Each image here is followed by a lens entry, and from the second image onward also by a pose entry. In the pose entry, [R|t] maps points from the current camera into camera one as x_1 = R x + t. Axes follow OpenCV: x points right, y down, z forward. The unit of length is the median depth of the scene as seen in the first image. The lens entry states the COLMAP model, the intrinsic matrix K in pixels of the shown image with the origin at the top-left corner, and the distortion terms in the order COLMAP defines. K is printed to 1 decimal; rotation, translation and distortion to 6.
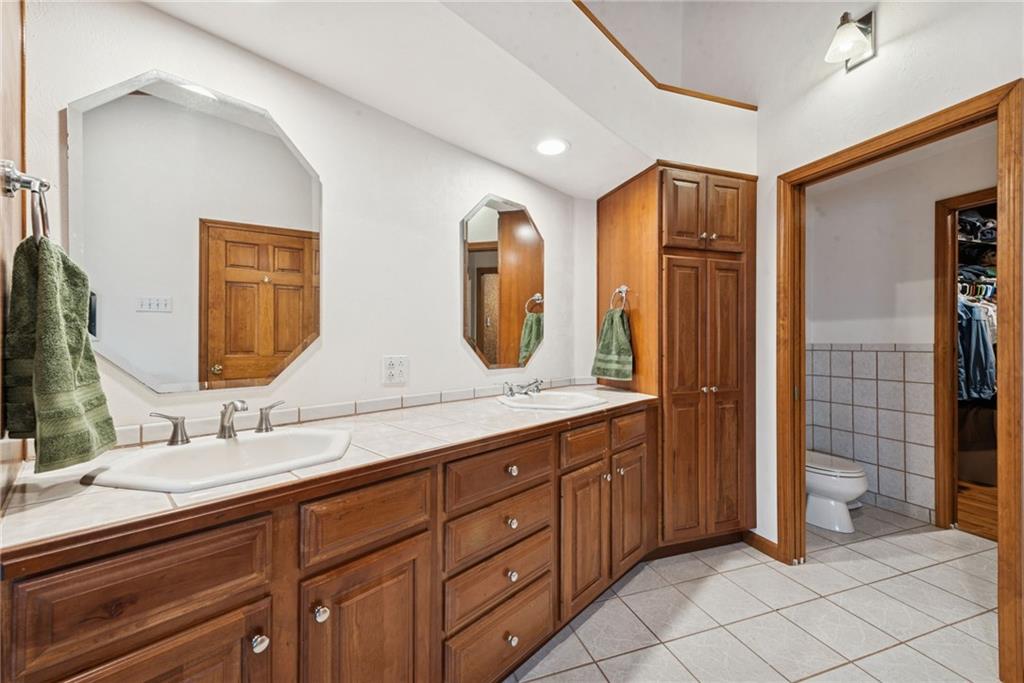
lens RADIAL K [[411.8, 0, 512.0], [0, 411.8, 341.5], [0, 0, 1]] dist [0.002730, -0.000420]
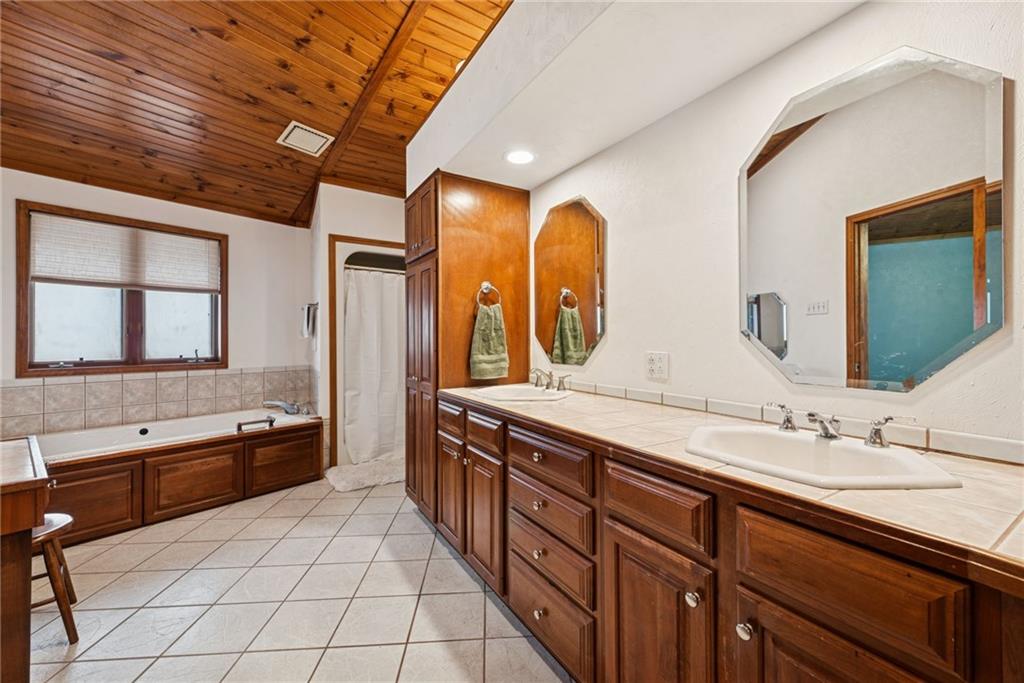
lens RADIAL K [[411.8, 0, 512.0], [0, 411.8, 341.5], [0, 0, 1]] dist [0.002730, -0.000420]
pose [[-0.274186, 0.003185, -0.961671, 0.669021], [-0.006934, 0.999962, 0.005289, 0.005011], [0.961652, 0.008118, -0.274153, 0.781754]]
